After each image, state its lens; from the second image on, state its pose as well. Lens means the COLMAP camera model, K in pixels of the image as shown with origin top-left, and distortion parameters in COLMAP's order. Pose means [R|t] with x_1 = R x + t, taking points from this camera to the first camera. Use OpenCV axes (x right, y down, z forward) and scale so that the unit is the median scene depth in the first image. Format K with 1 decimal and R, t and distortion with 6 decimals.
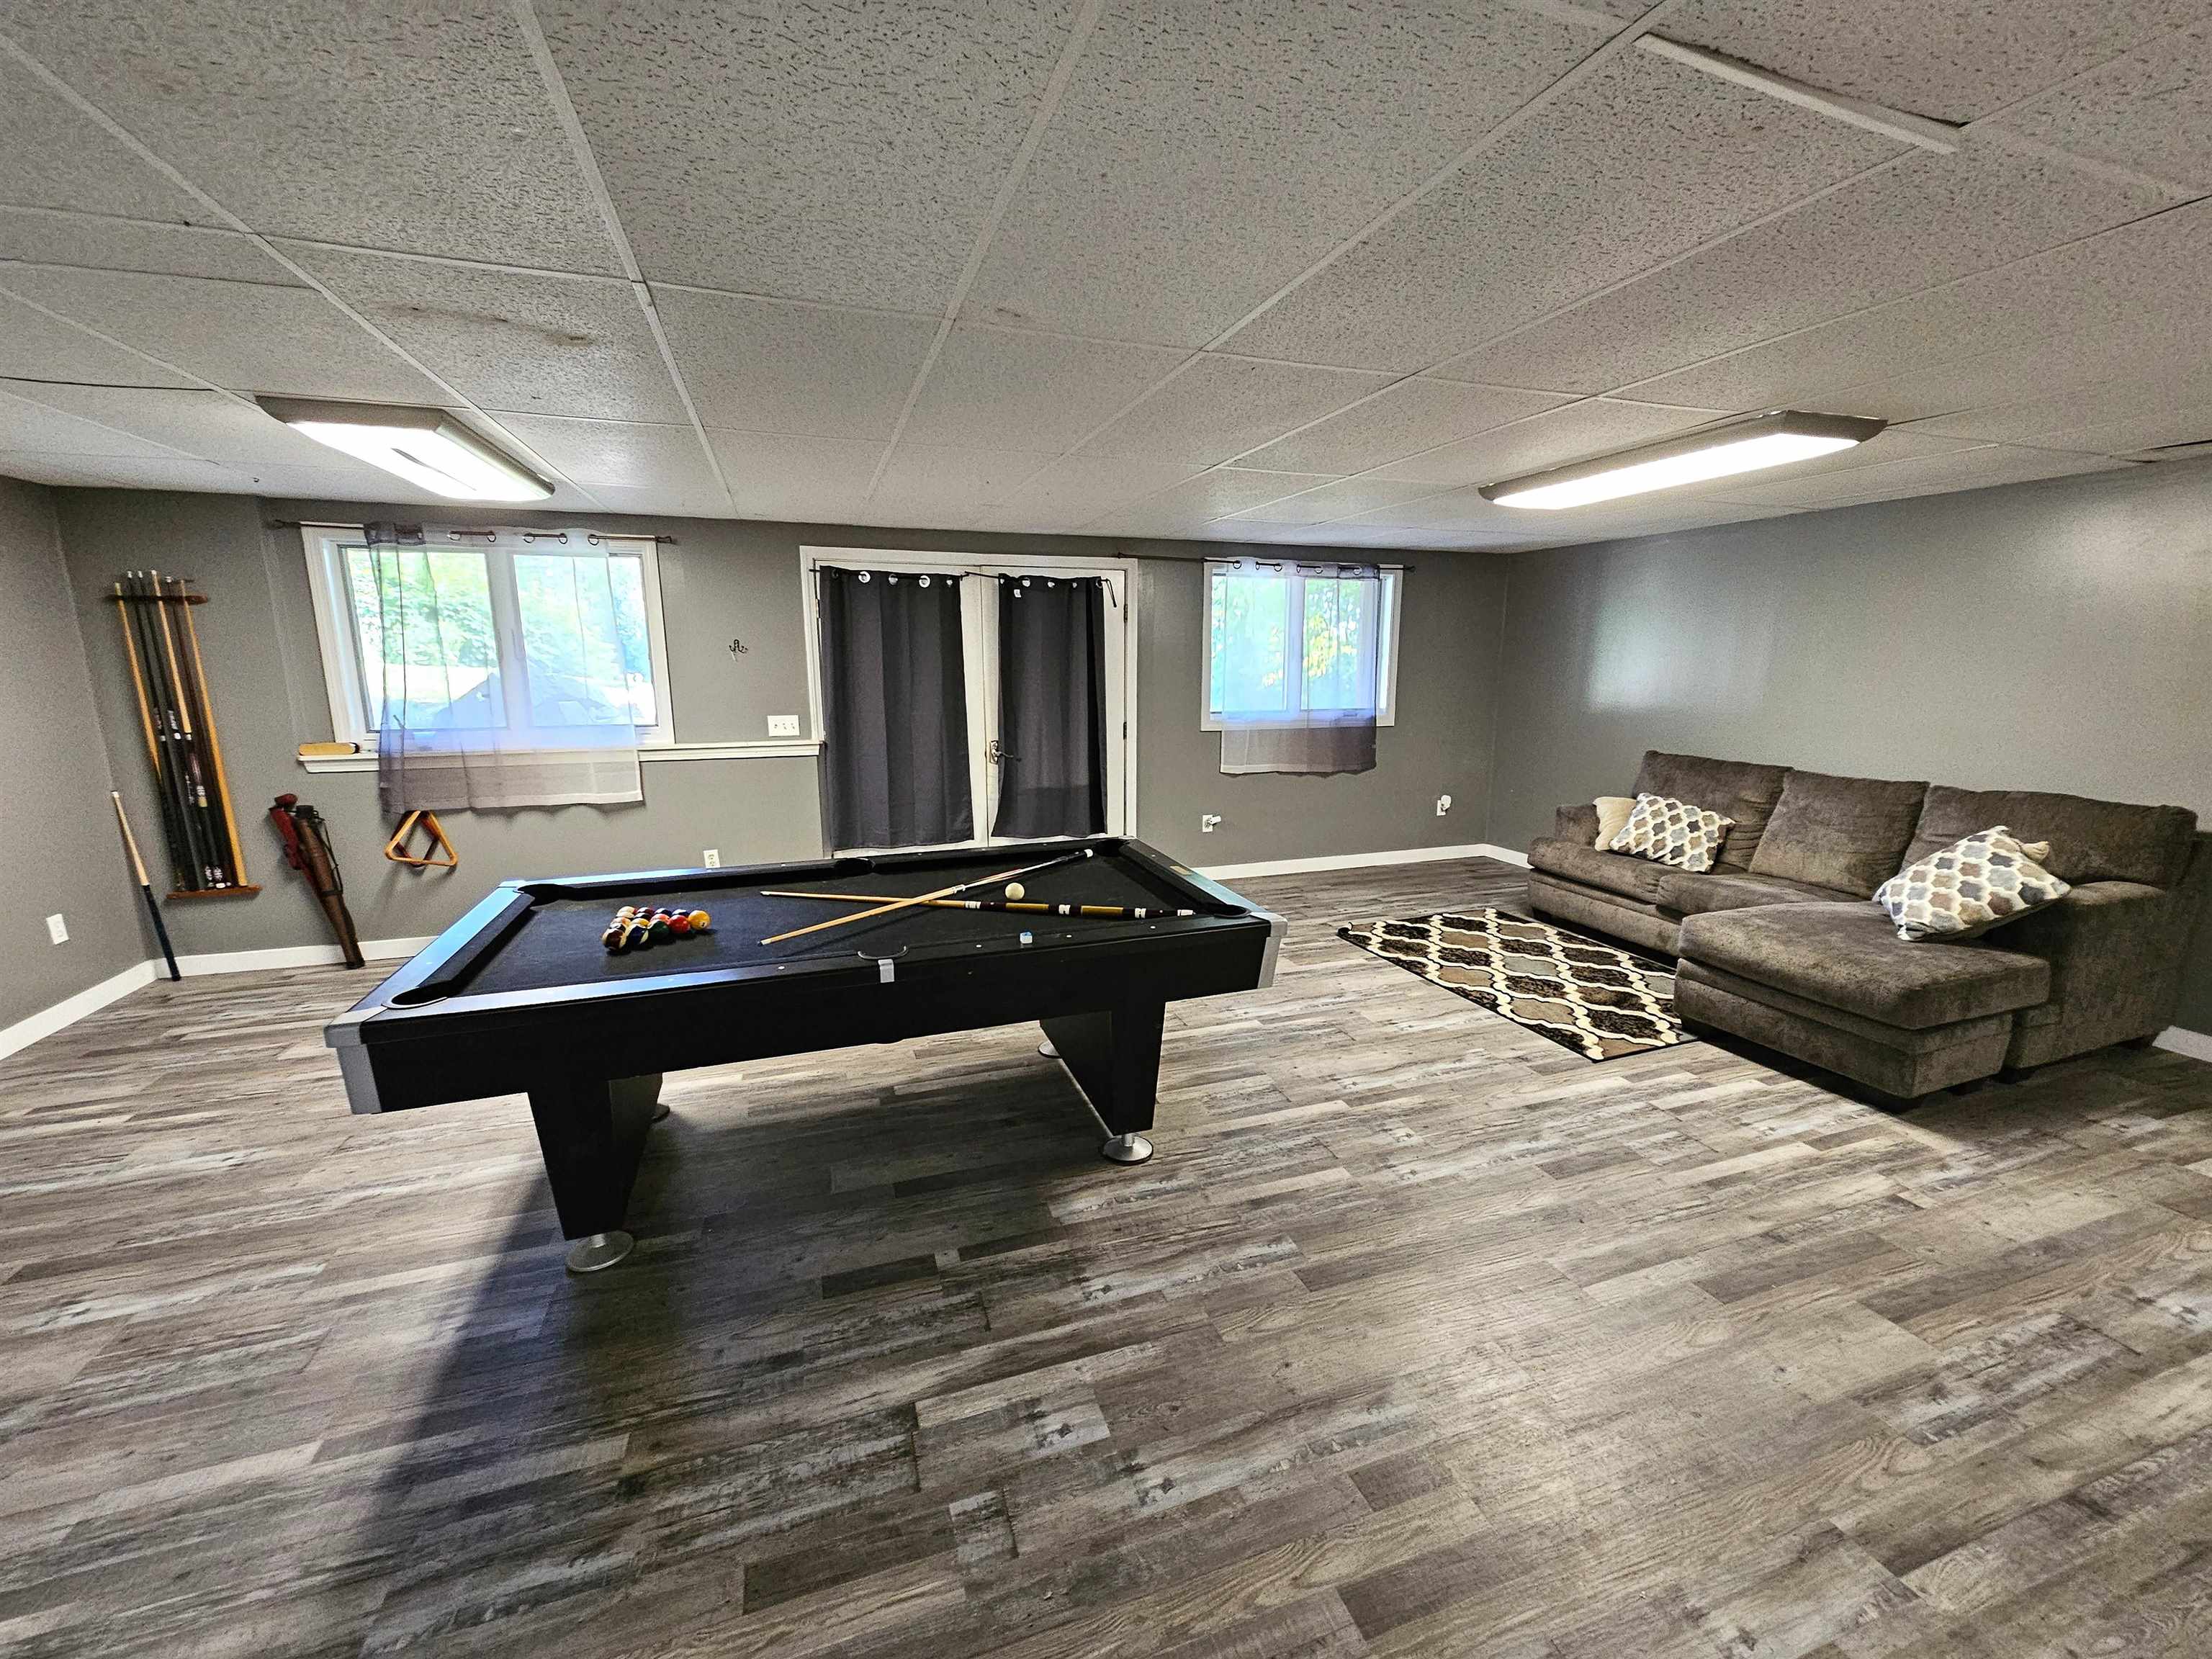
lens RADIAL K [[902.2, 0, 1103.1], [0, 902.2, 828.6], [0, 0, 1]] dist [0.003736, 0.001145]
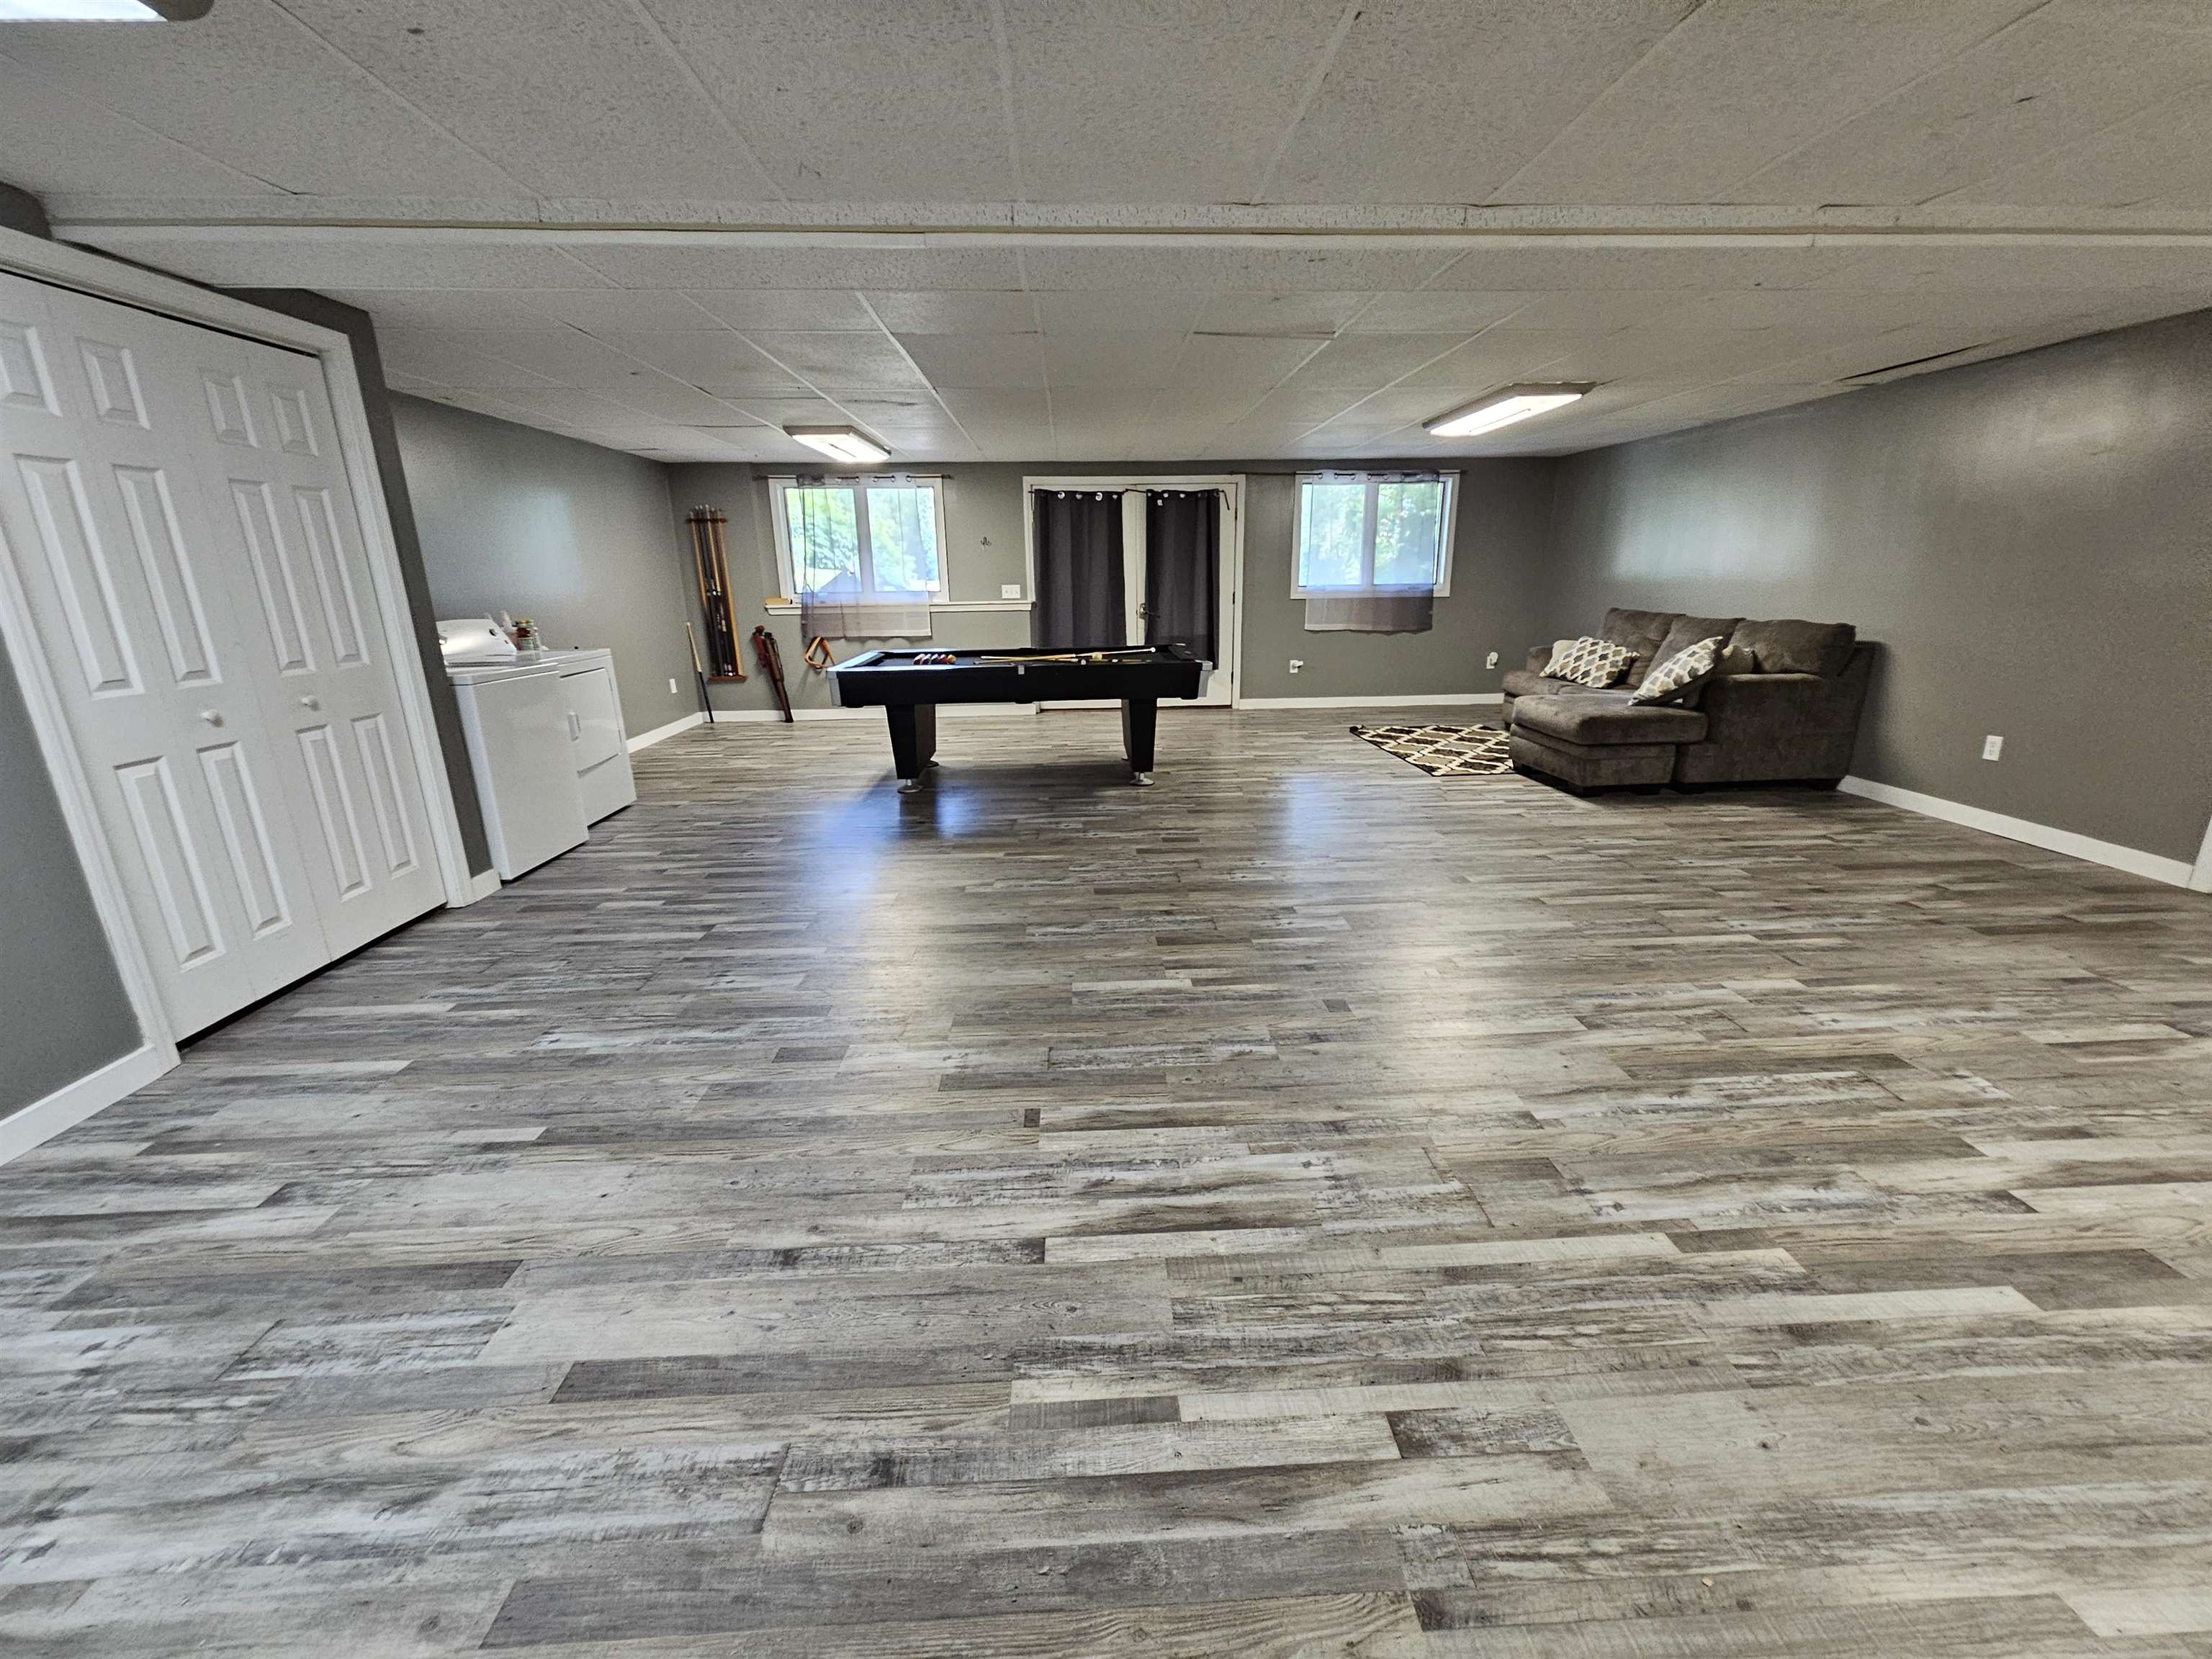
lens RADIAL K [[902.2, 0, 1099.5], [0, 902.2, 831.3], [0, 0, 1]] dist [0.003736, 0.001145]
pose [[0.957688, 0.069564, -0.279275, 0.311507], [-0.042747, 0.993968, 0.100997, 0.159277], [0.284616, -0.084785, 0.954885, -0.597165]]
